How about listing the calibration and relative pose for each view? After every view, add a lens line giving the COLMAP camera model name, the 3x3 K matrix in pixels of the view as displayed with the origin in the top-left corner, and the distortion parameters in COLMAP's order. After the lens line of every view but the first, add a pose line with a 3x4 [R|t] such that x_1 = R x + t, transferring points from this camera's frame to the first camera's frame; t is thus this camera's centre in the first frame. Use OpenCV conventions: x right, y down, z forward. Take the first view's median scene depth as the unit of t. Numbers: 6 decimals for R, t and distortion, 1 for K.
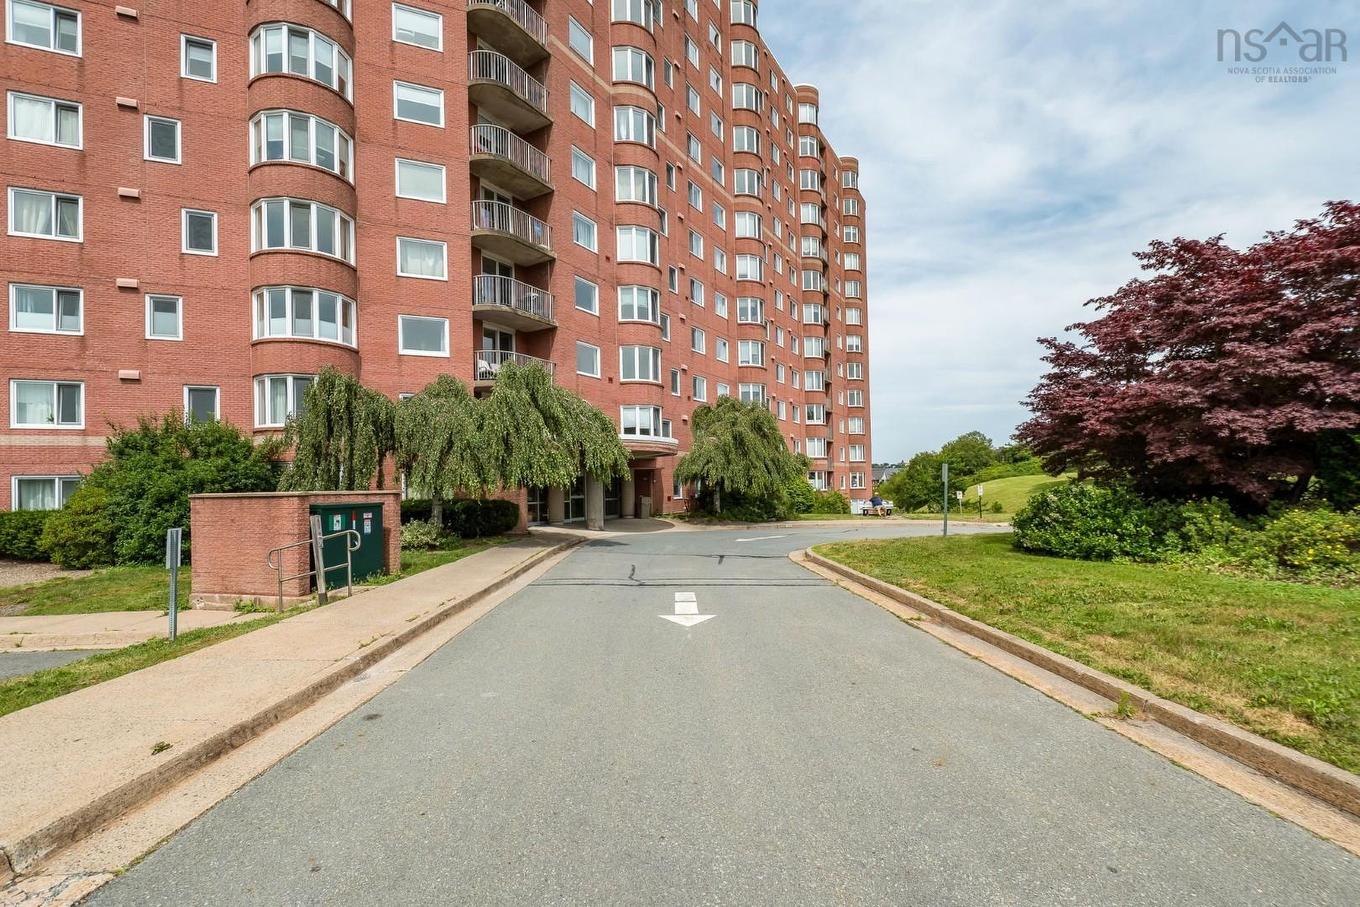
lens RADIAL K [[663.2, 0, 680.0], [0, 663.2, 453.5], [0, 0, 1]] dist [0.009768, -0.010523]
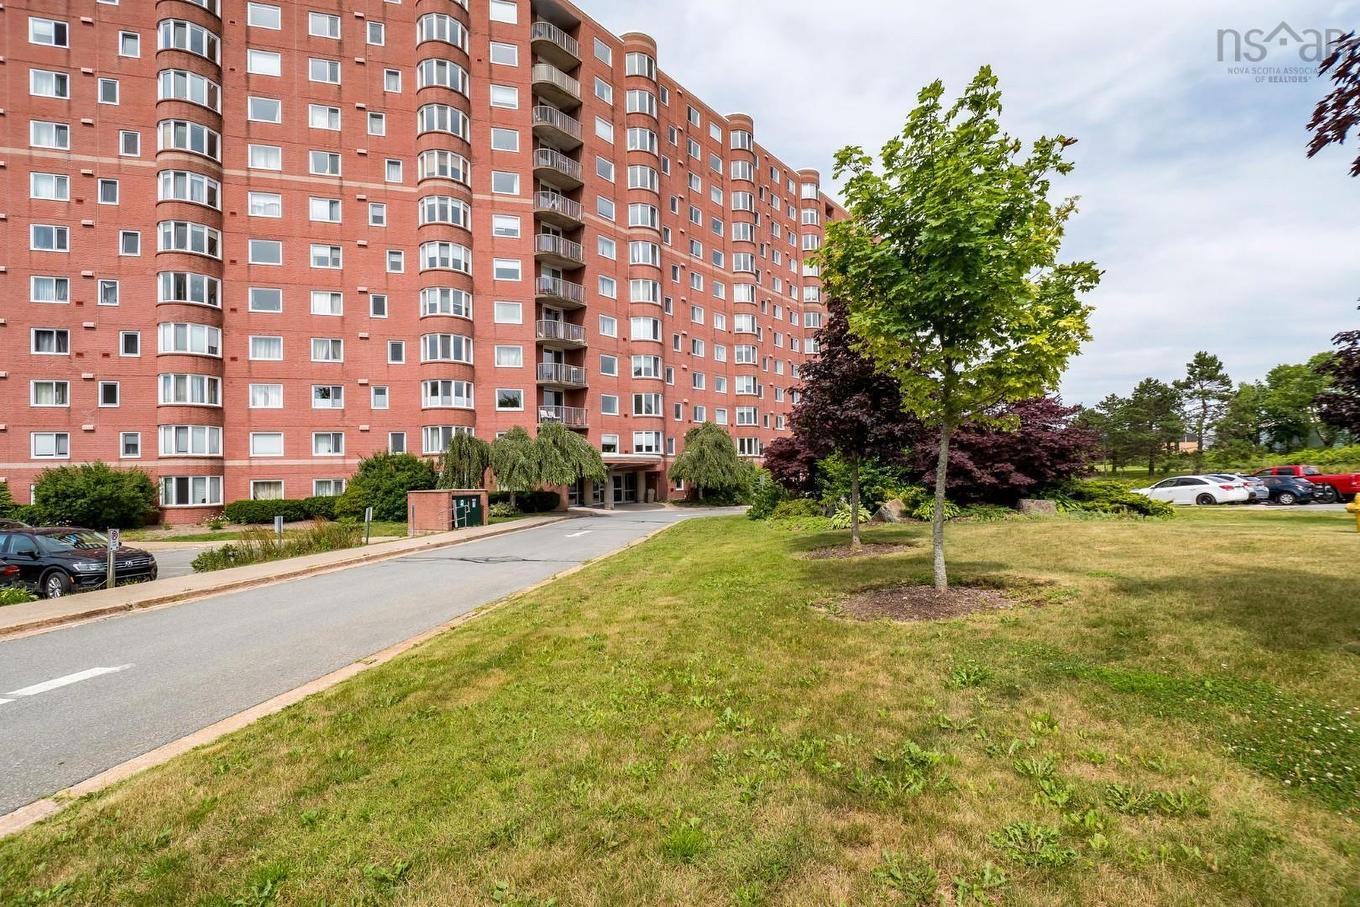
lens RADIAL K [[610.6, 0, 685.1], [0, 610.6, 434.9], [0, 0, 1]] dist [0.010180, -0.005966]
pose [[0.990950, -0.007162, -0.134038, 0.326582], [0.005153, 0.999869, -0.015328, -0.057929], [0.134130, 0.014499, 0.990858, -0.610706]]
